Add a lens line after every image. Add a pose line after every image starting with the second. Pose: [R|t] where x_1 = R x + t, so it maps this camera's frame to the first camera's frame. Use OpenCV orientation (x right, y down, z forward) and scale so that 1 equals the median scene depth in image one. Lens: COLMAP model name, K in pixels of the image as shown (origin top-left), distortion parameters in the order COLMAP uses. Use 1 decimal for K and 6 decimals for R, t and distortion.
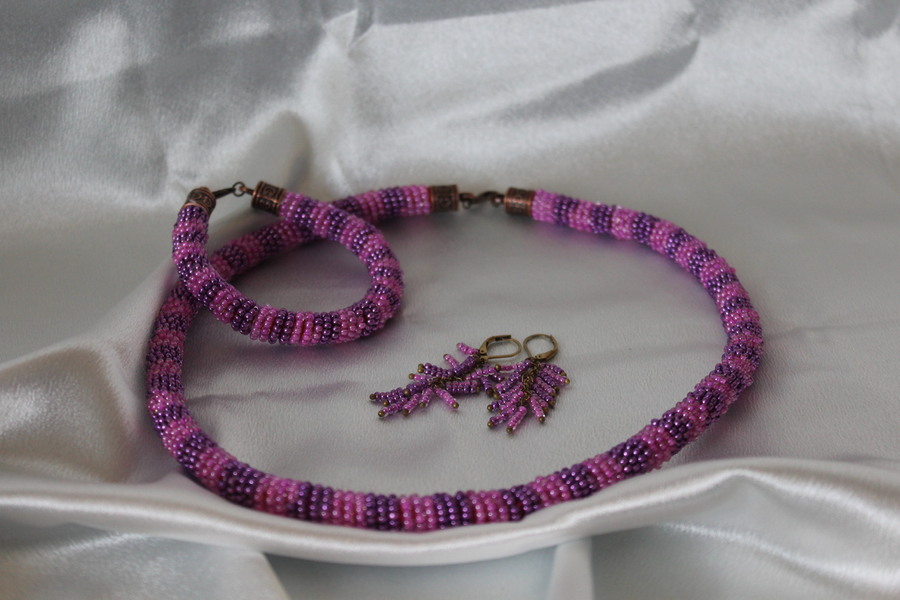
lens RADIAL K [[1476.8, 0, 453.0], [0, 1476.8, 315.1], [0, 0, 1]] dist [-0.027286, 0.163526]
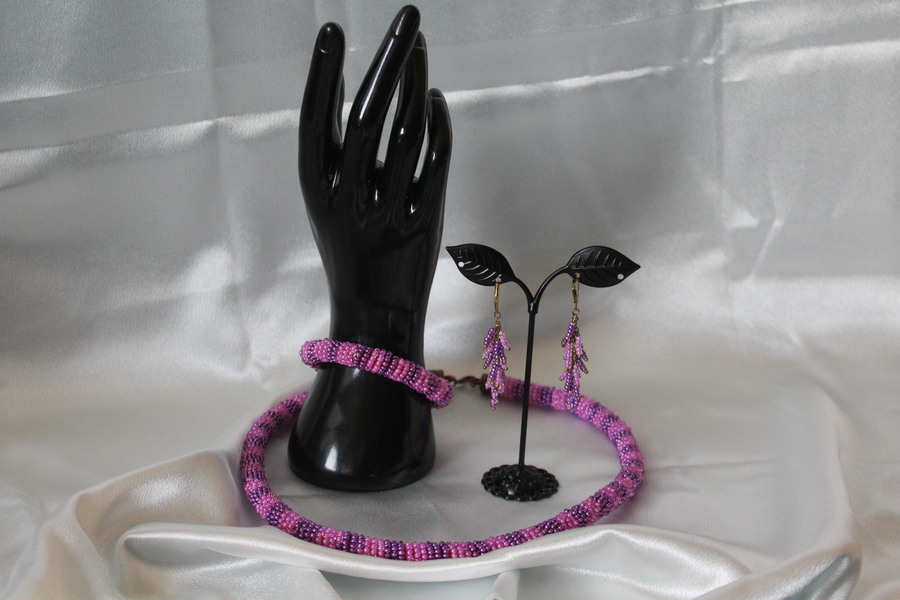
lens RADIAL K [[1476.8, 0, 453.0], [0, 1476.8, 315.1], [0, 0, 1]] dist [-0.027286, 0.163526]
pose [[0.999510, 0.031299, -0.000170, 0.008225], [-0.030900, 0.985876, -0.164601, 0.125244], [-0.004985, 0.164525, 0.986360, -0.576312]]
